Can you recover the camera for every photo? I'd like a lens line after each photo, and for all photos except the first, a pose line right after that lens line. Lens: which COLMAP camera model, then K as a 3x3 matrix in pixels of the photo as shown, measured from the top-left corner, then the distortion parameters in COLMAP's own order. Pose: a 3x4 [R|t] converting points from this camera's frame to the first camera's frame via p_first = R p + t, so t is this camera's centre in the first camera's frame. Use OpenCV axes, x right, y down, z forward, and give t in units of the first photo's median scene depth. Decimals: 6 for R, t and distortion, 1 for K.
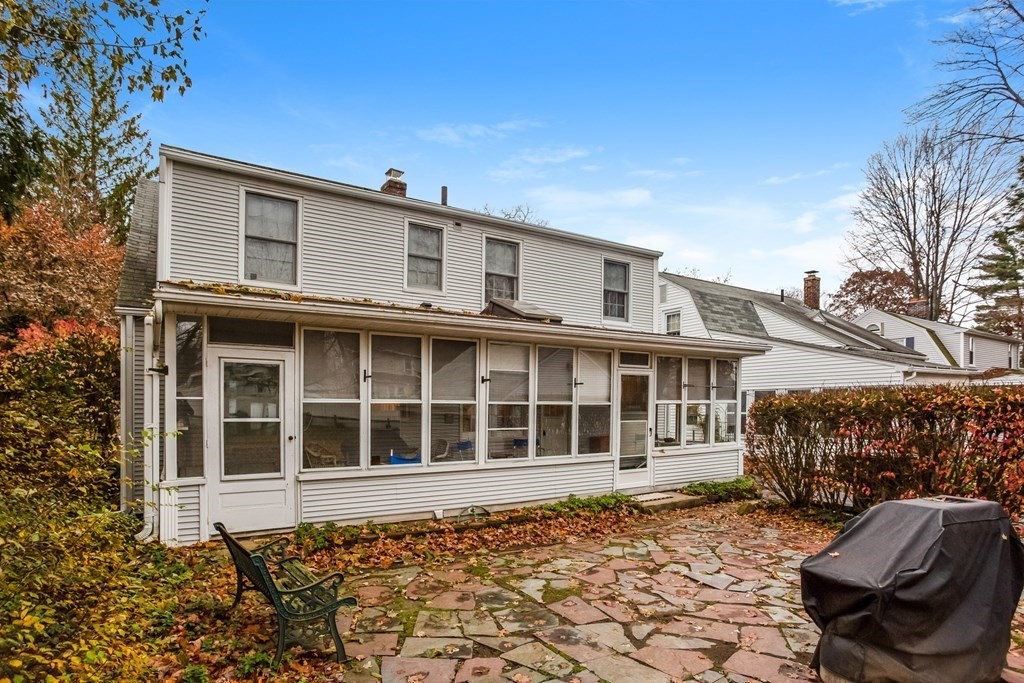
lens RADIAL K [[522.1, 0, 511.8], [0, 522.1, 410.3], [0, 0, 1]] dist [-0.025955, -0.000114]
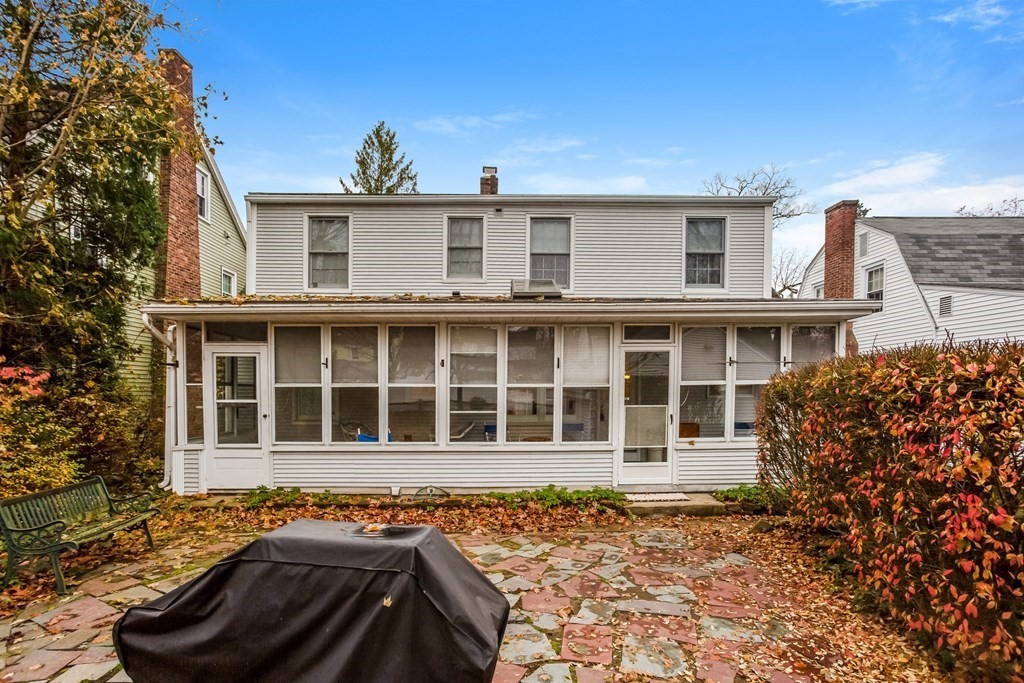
lens RADIAL K [[495.4, 0, 513.4], [0, 495.4, 400.7], [0, 0, 1]] dist [-0.005722, 0.000589]
pose [[0.864240, 0.006457, -0.503038, 0.493530], [0.000551, 0.999905, 0.013781, 0.001006], [0.503079, -0.012187, 0.864155, 0.211146]]
